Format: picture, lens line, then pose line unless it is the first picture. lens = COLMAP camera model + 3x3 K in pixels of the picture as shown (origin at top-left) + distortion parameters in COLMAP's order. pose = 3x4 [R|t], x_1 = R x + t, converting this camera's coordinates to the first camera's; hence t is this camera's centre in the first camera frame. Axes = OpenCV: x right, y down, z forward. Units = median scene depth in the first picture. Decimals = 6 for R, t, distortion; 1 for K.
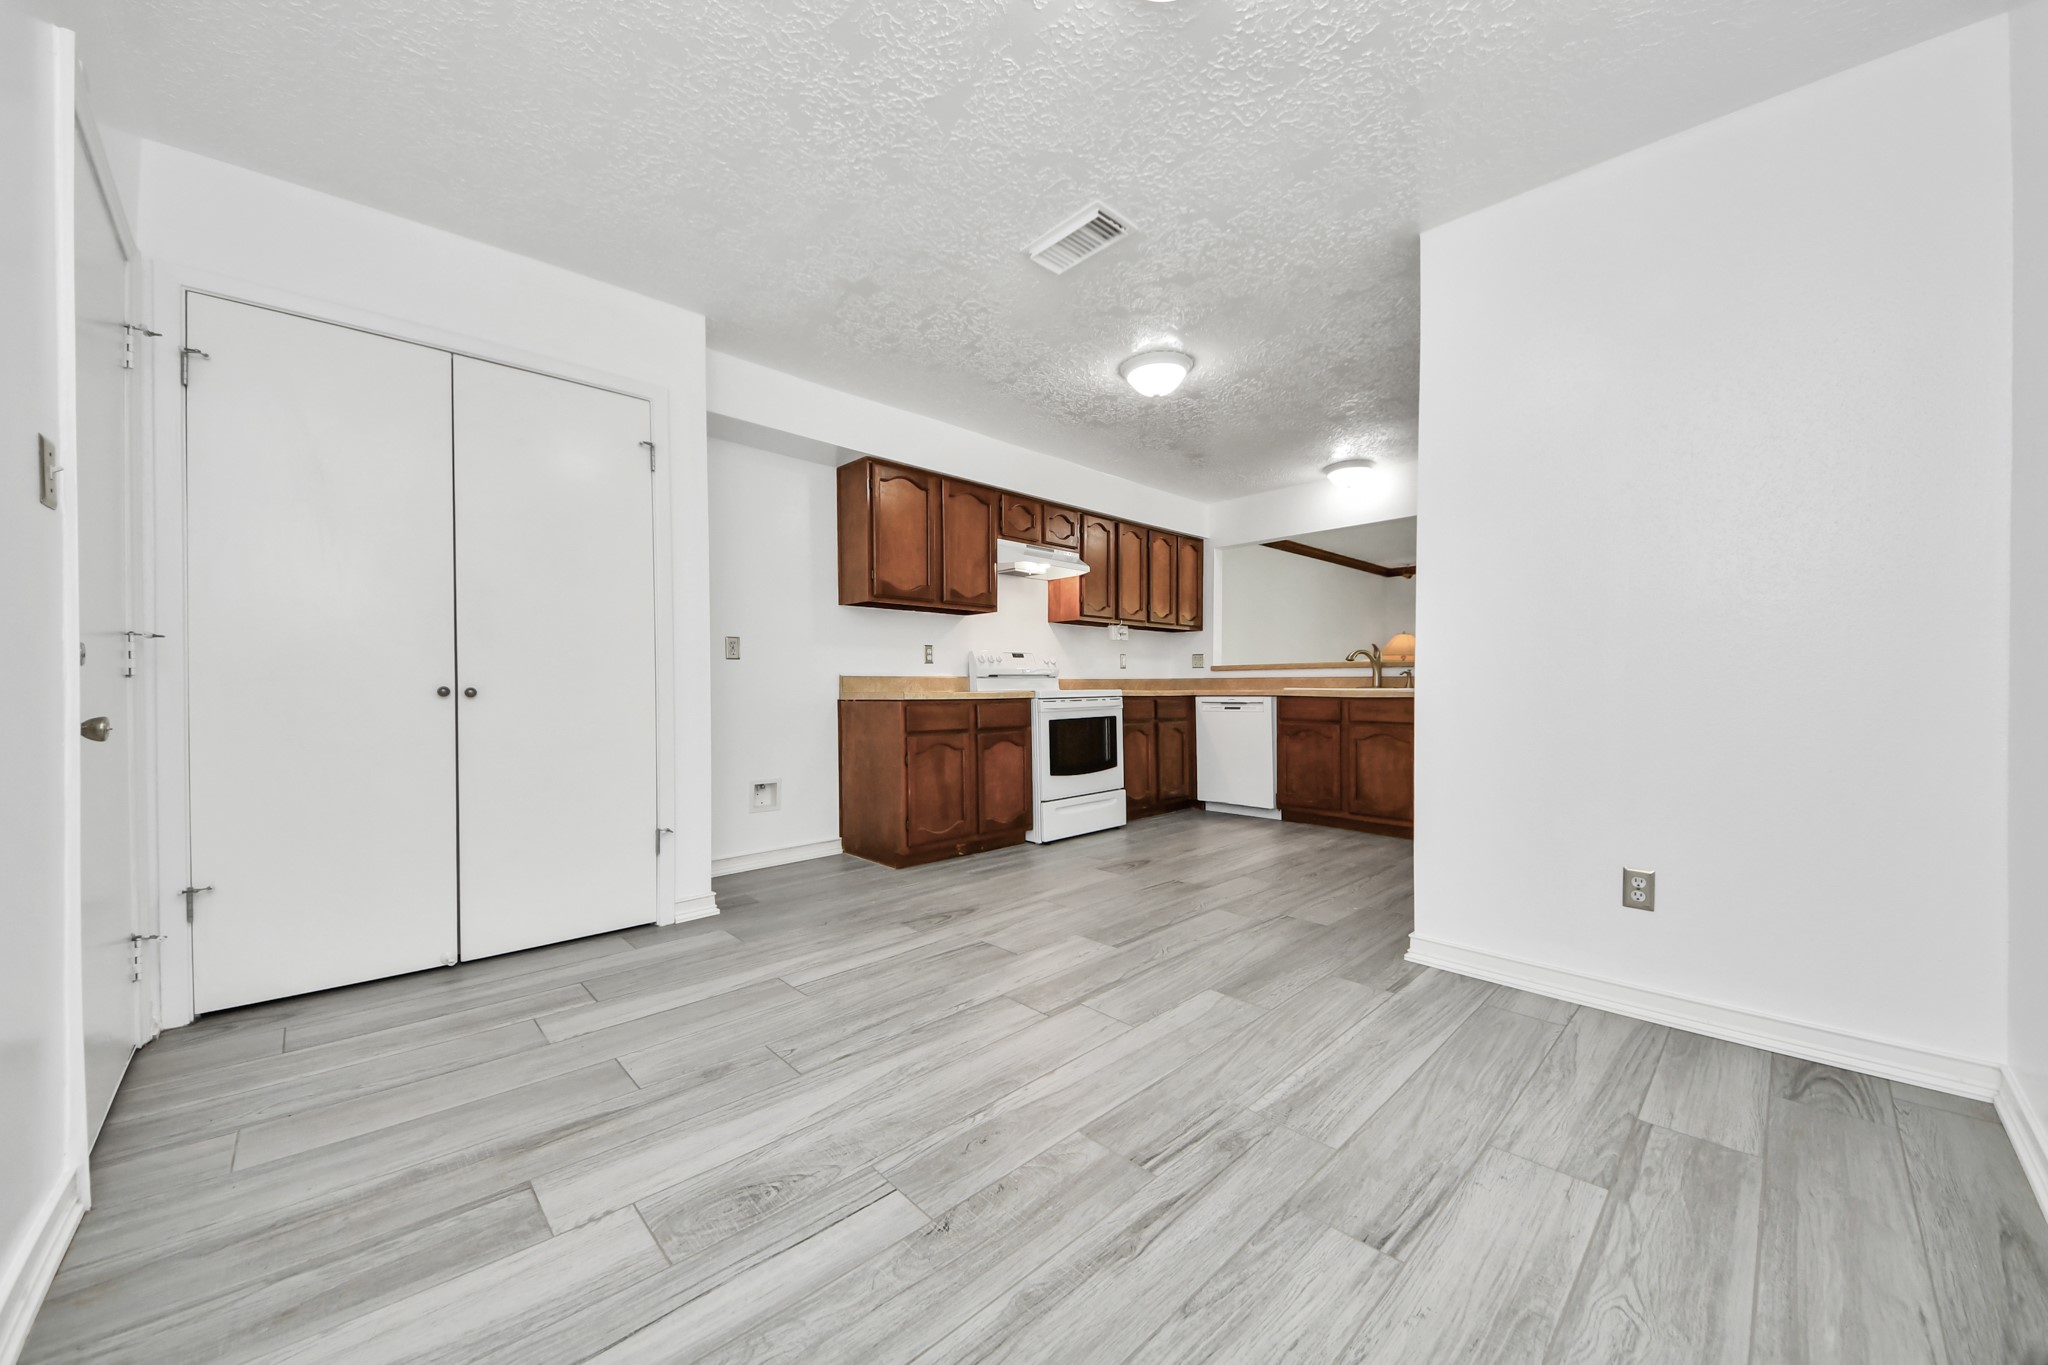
lens RADIAL K [[737.3, 0, 1027.1], [0, 737.3, 696.3], [0, 0, 1]] dist [0.001908, -0.000112]
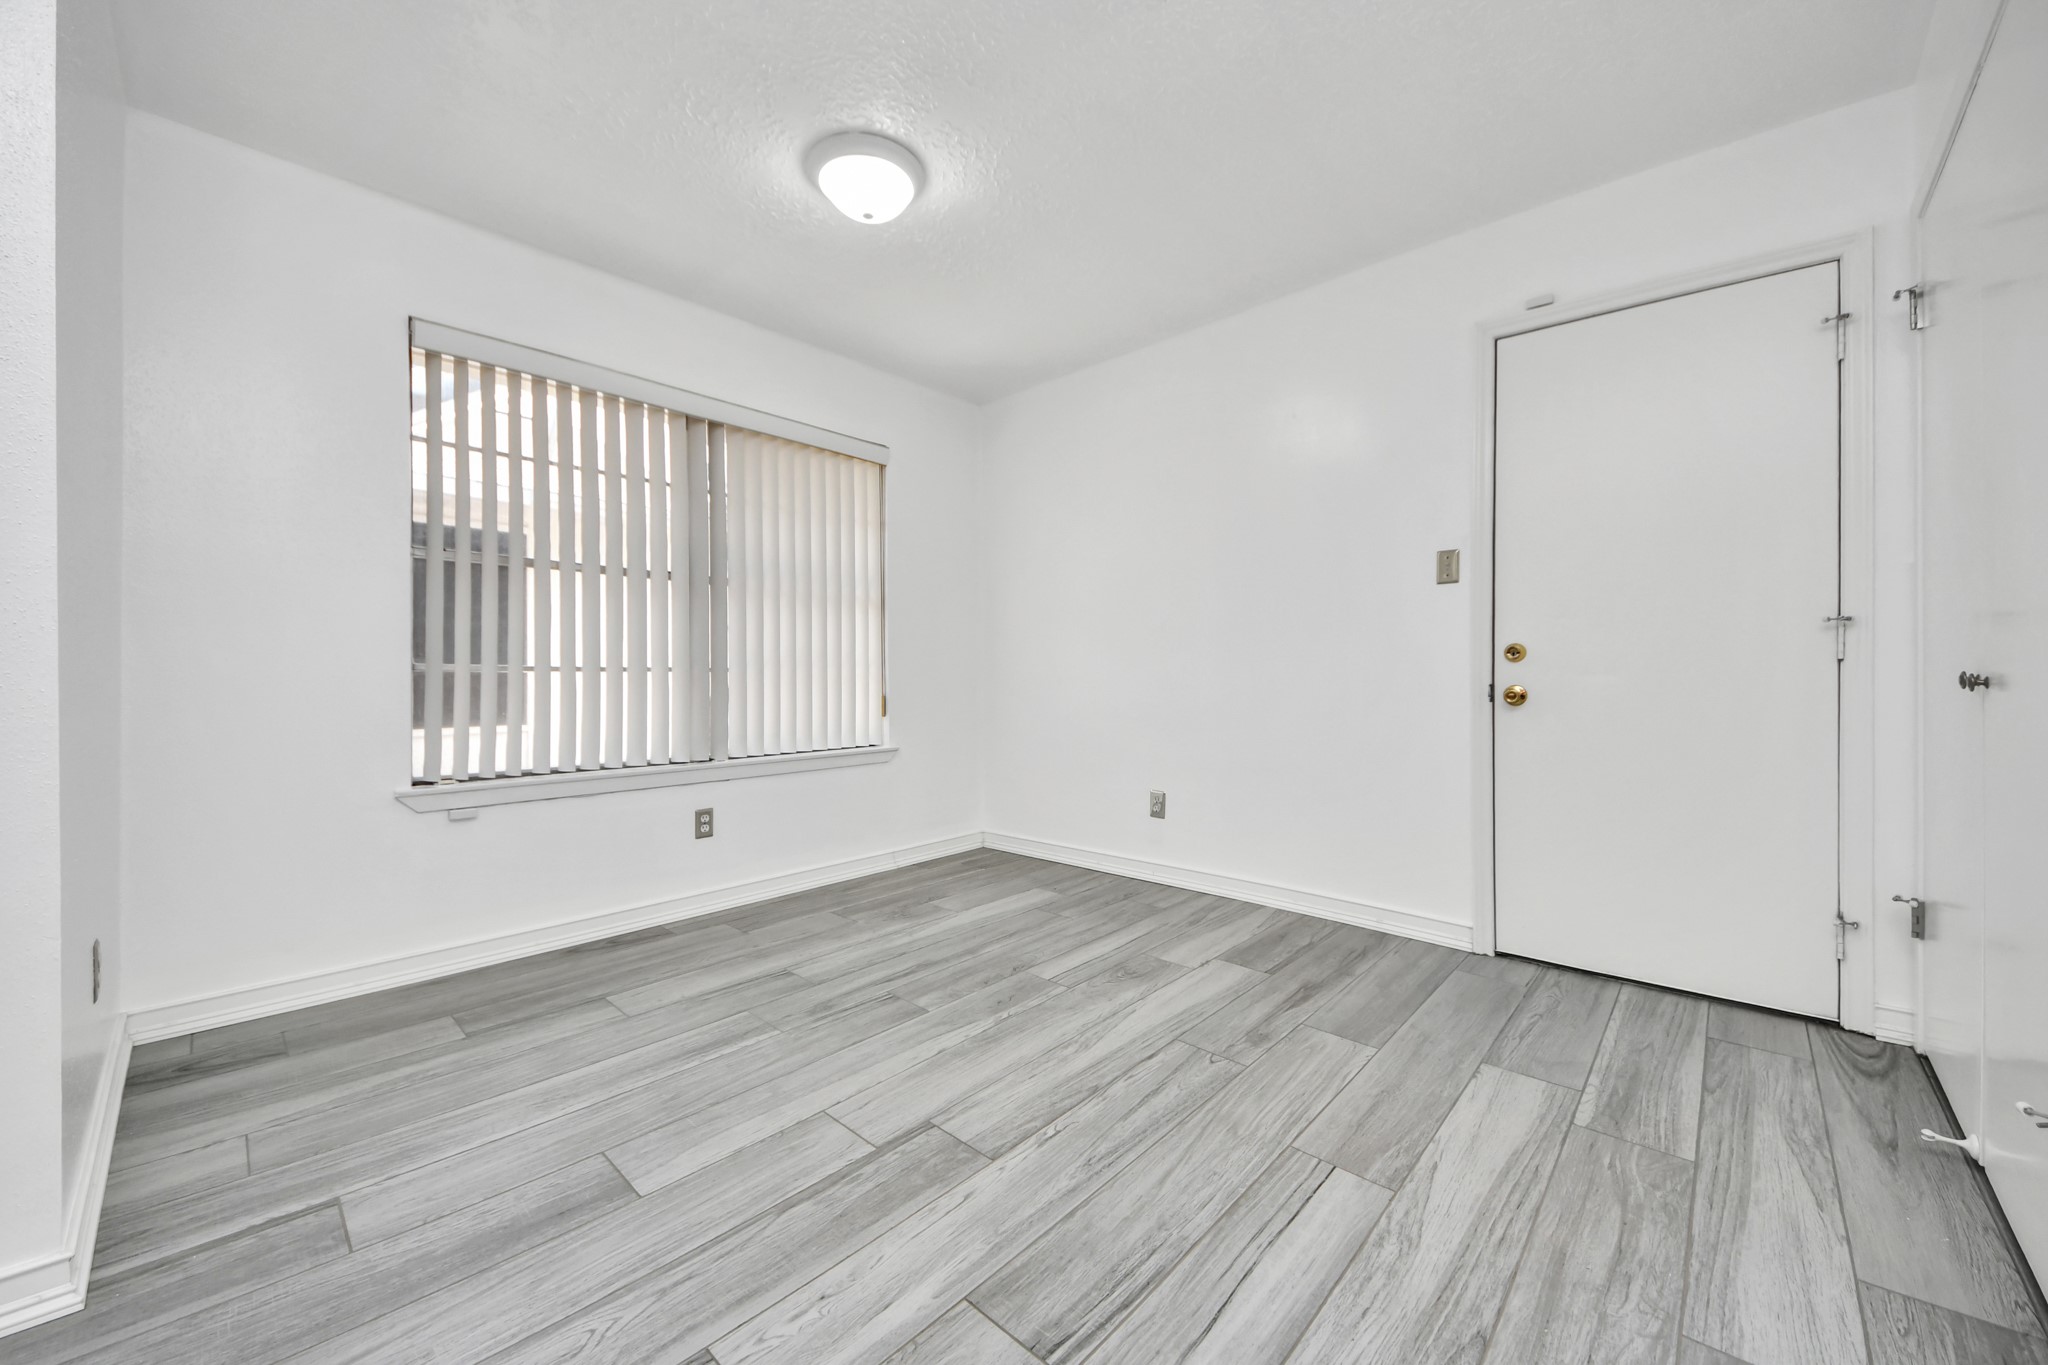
lens RADIAL K [[737.3, 0, 1027.1], [0, 737.3, 696.3], [0, 0, 1]] dist [0.001908, -0.000112]
pose [[-0.999019, 0.010854, -0.042936, -0.050238], [0.009412, 0.999389, 0.033647, -0.022799], [0.043275, 0.033209, -0.998511, 2.094489]]
